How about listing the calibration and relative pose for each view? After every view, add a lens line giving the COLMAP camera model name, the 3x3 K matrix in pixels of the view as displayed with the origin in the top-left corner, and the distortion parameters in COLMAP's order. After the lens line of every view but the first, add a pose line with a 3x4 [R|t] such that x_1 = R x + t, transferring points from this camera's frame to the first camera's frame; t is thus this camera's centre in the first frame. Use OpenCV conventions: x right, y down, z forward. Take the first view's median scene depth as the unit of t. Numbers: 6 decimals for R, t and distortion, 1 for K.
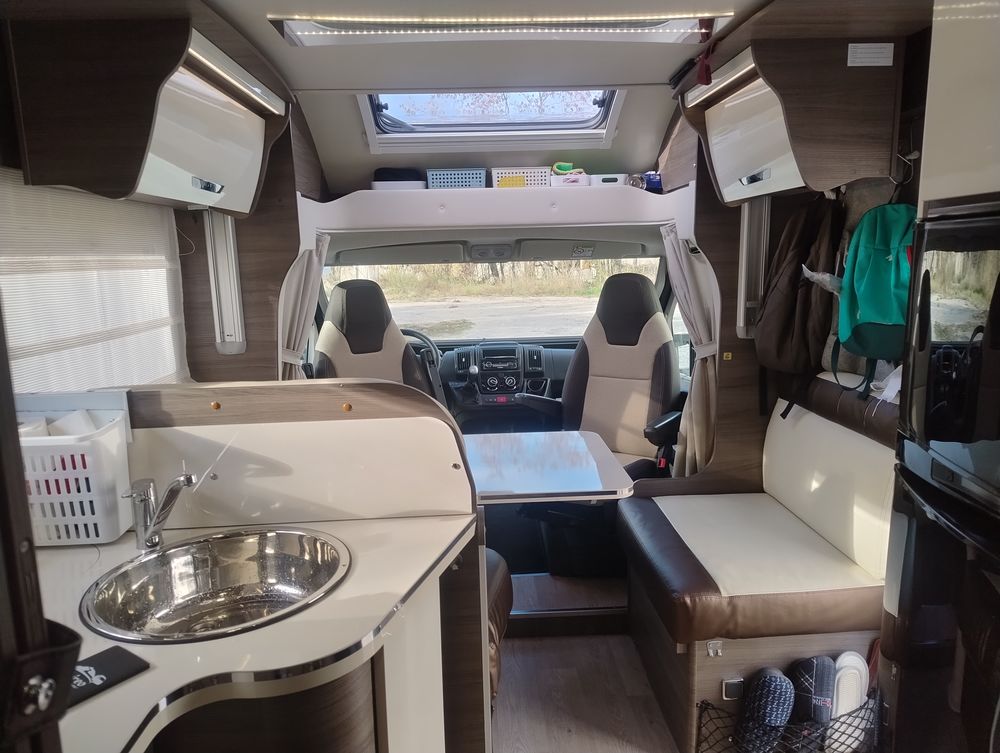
lens RADIAL K [[700.1, 0, 500.8], [0, 700.1, 378.4], [0, 0, 1]] dist [0.023258, -0.017674]
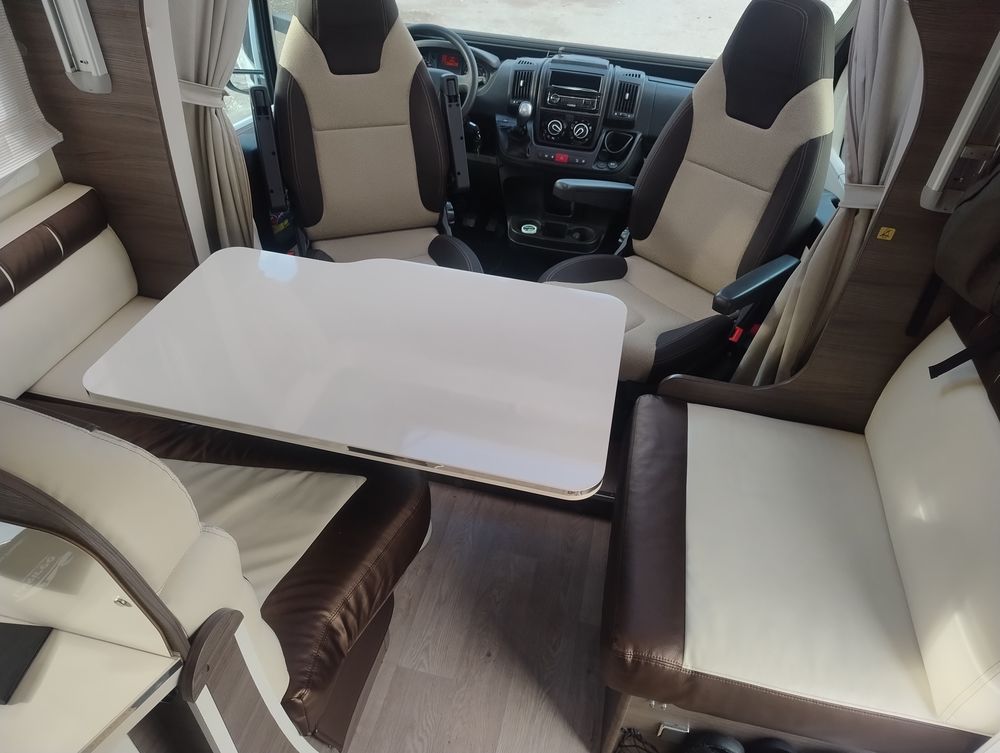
lens RADIAL K [[700.1, 0, 496.4], [0, 700.1, 381.2], [0, 0, 1]] dist [0.023258, -0.017674]
pose [[0.959487, 0.234273, -0.156529, 0.121169], [-0.123451, 0.848942, 0.513865, -0.157771], [0.253269, -0.473723, 0.843470, 0.337562]]
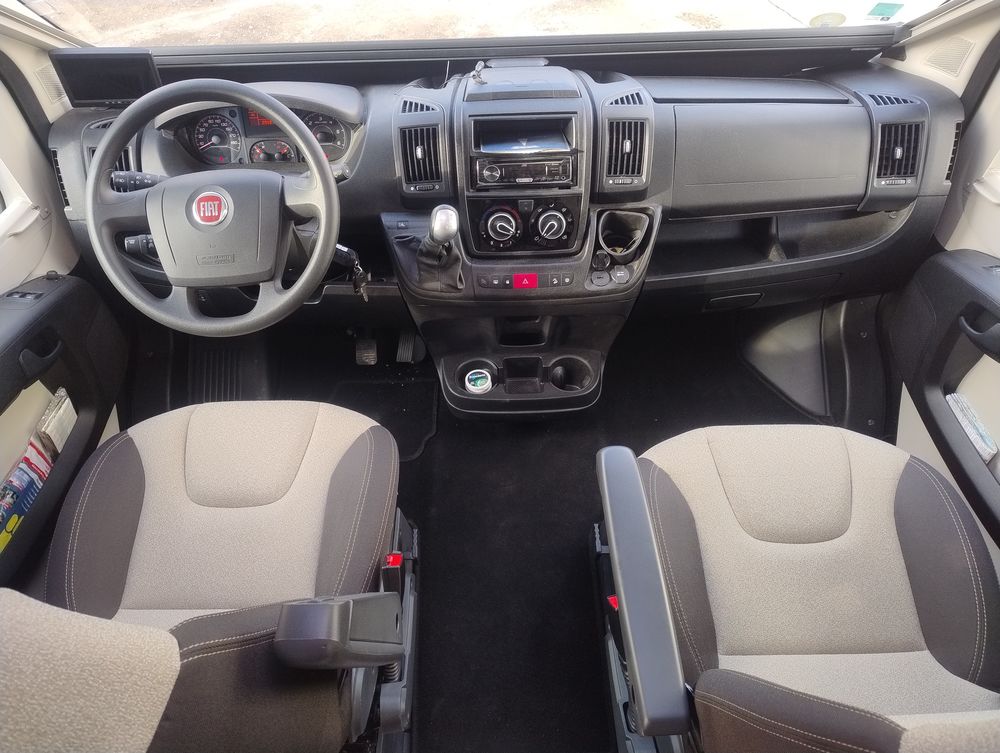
lens RADIAL K [[700.1, 0, 508.9], [0, 700.1, 373.5], [0, 0, 1]] dist [0.023258, -0.017674]
pose [[0.999364, 0.035467, -0.003642, -0.004483], [-0.026173, 0.799161, 0.600547, -0.180470], [0.024210, -0.600070, 0.799581, 0.804804]]
